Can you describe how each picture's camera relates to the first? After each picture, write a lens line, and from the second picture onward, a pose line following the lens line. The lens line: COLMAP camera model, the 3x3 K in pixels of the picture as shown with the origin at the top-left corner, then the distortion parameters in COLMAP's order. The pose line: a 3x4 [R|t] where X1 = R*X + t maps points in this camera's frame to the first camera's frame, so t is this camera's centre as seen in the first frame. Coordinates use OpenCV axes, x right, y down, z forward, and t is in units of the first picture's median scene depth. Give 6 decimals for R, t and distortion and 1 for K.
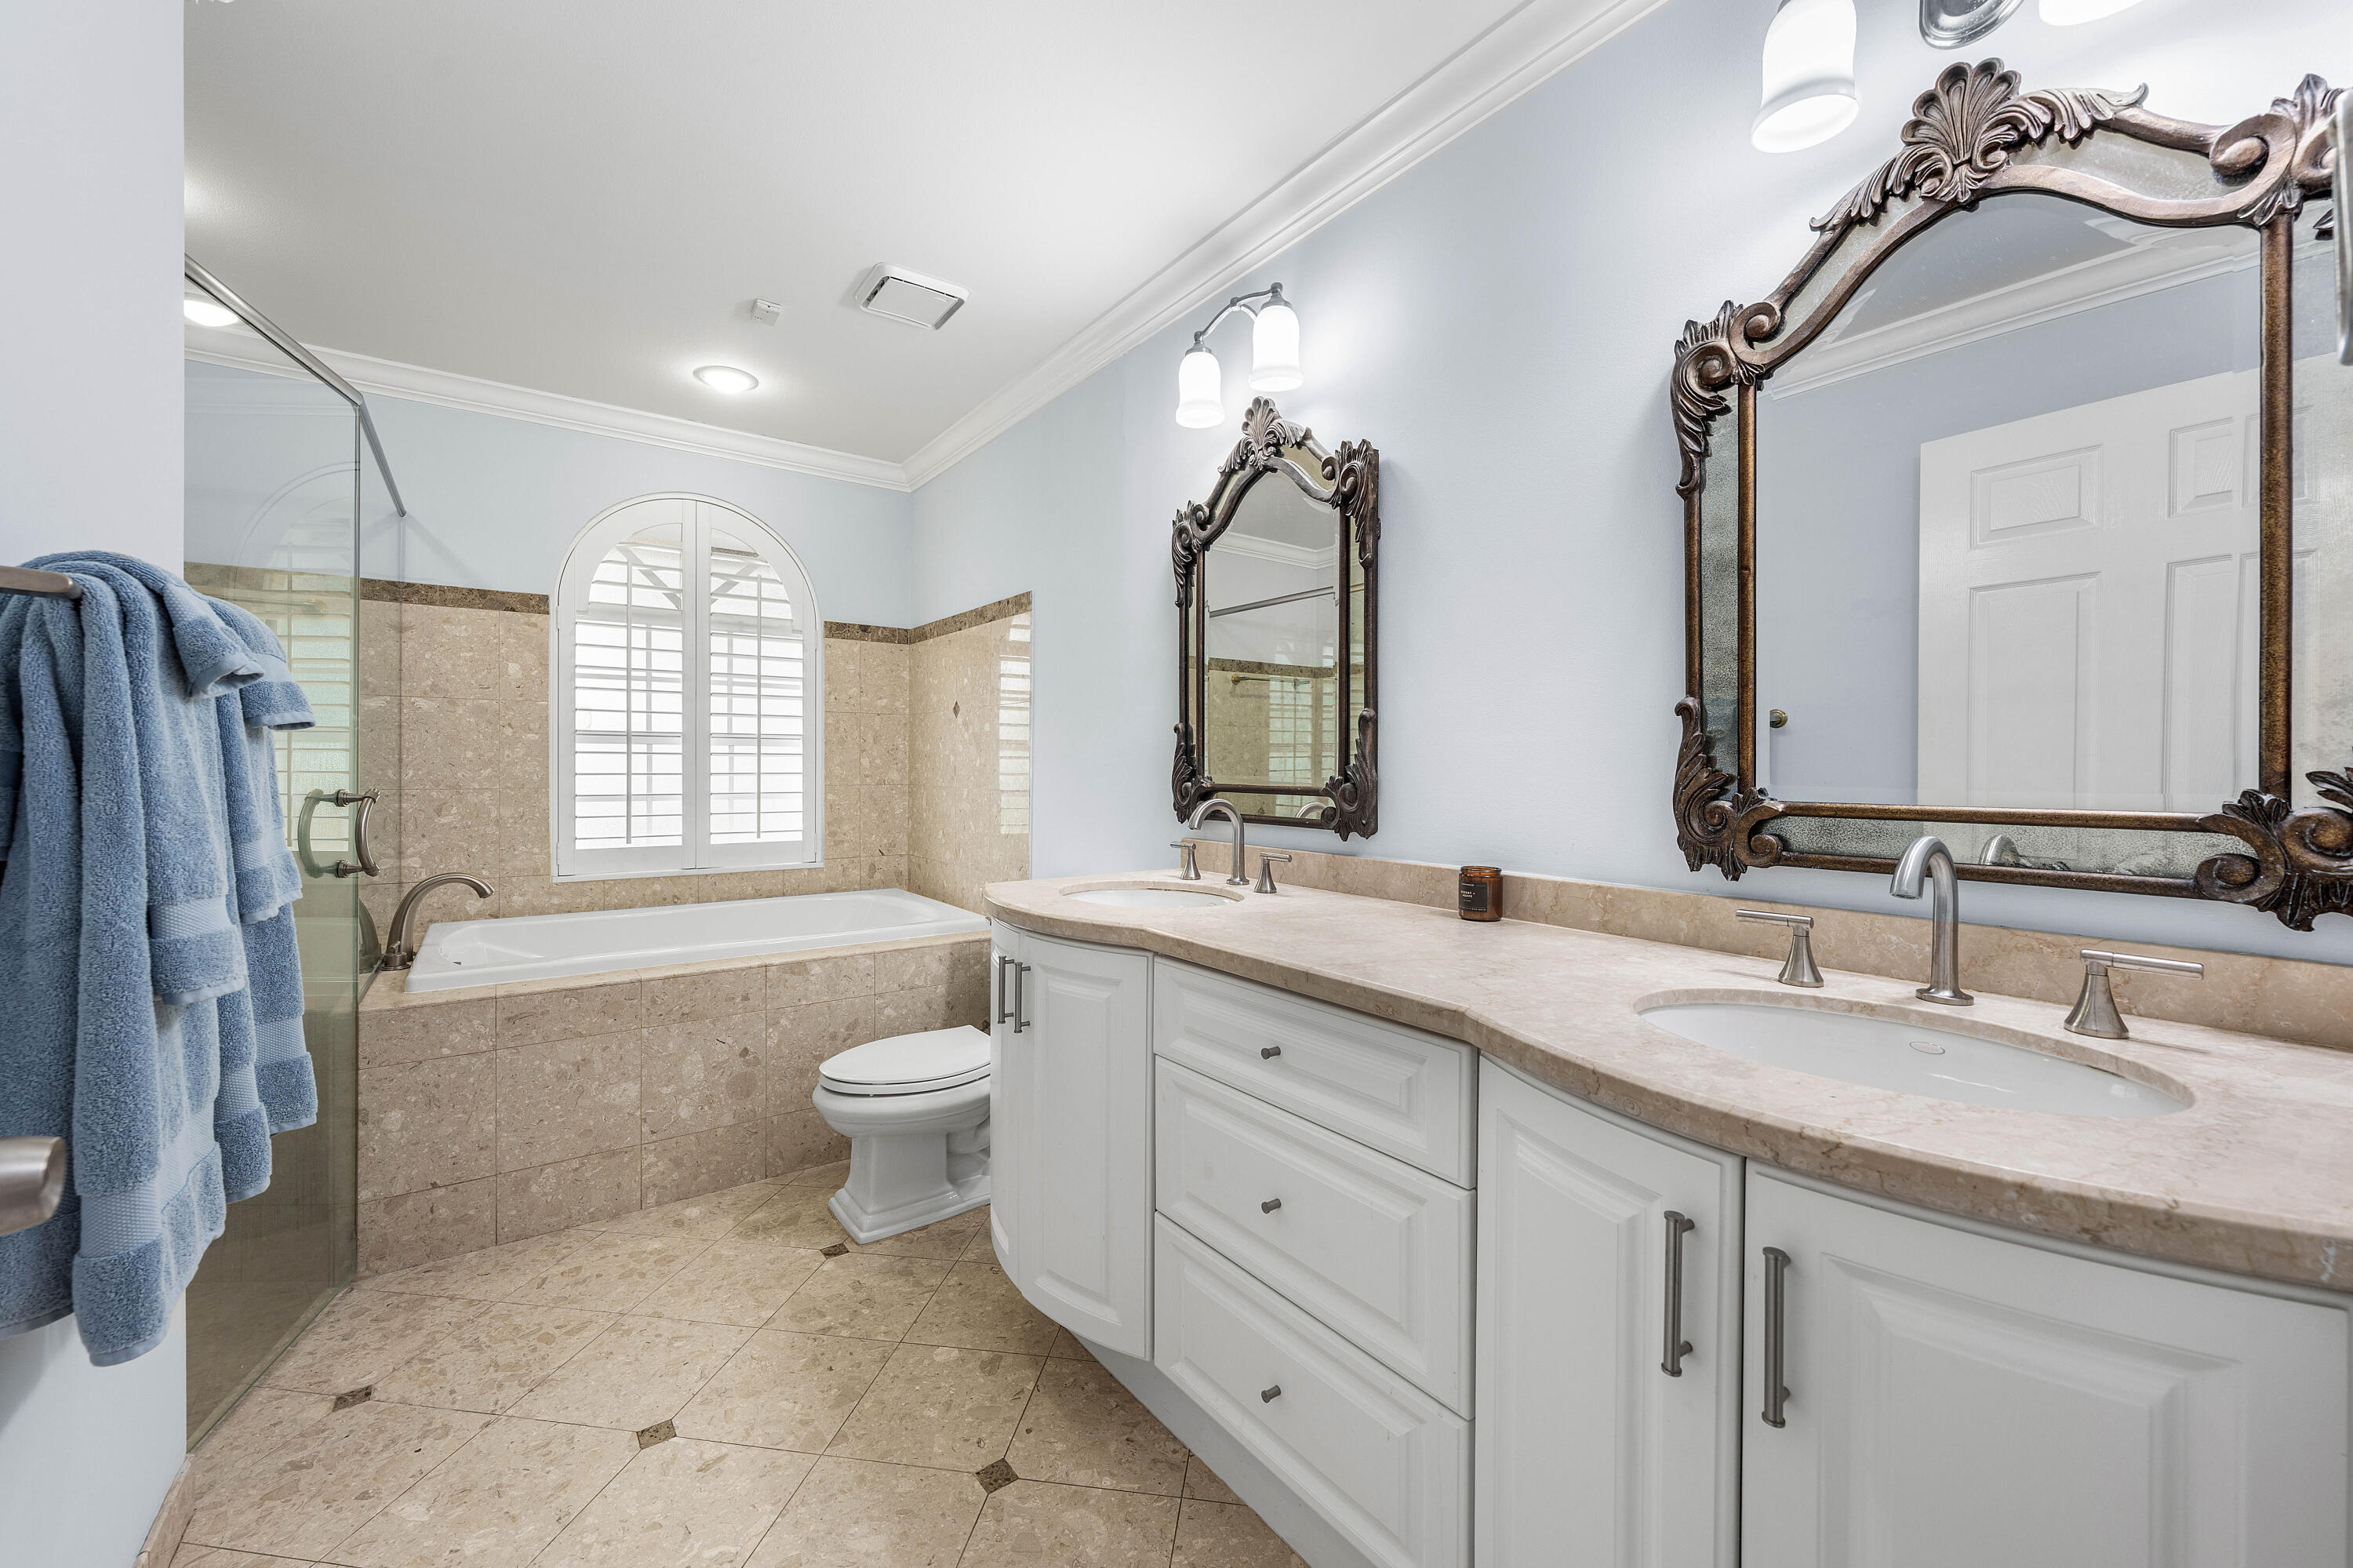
lens RADIAL K [[906.7, 0, 1175.1], [0, 906.7, 768.1], [0, 0, 1]] dist [-0.002027, -0.001052]
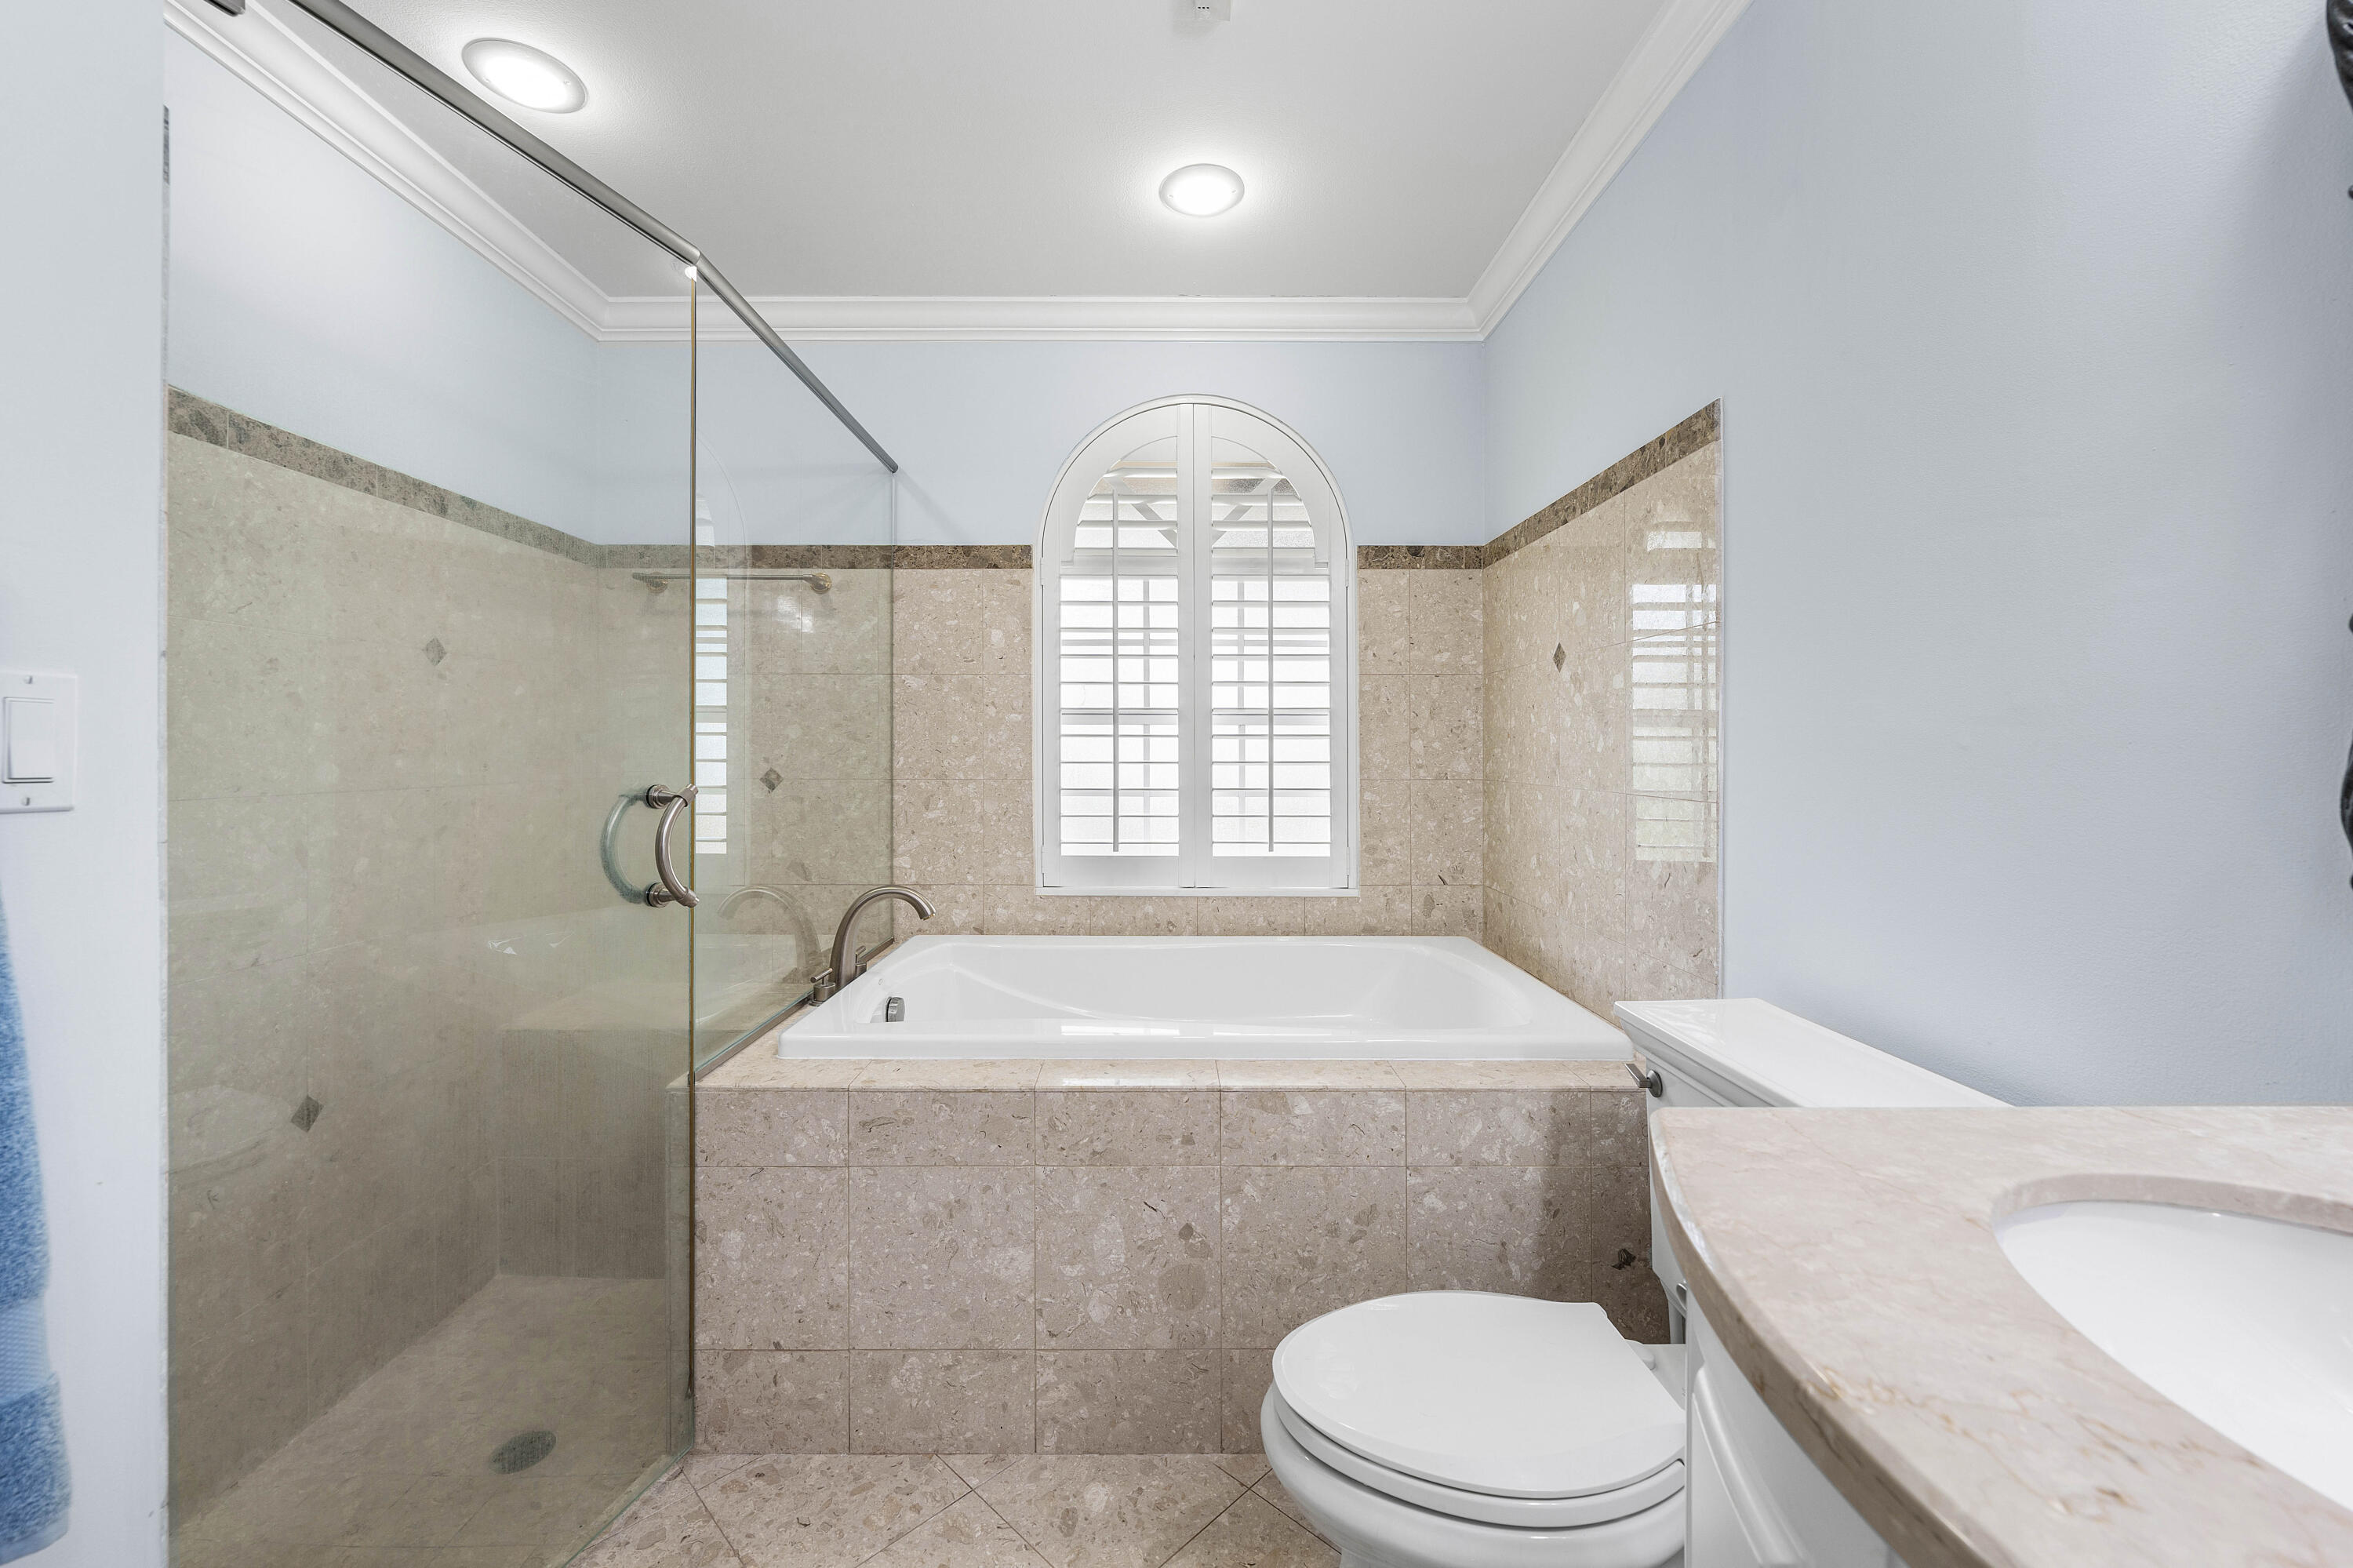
lens RADIAL K [[906.7, 0, 1156.2], [0, 906.7, 739.9], [0, 0, 1]] dist [-0.002027, -0.001052]
pose [[0.793841, -0.010477, -0.608036, -0.104662], [0.000060, 0.999853, -0.017151, 0.000332], [0.608126, 0.013579, 0.793724, 0.426244]]
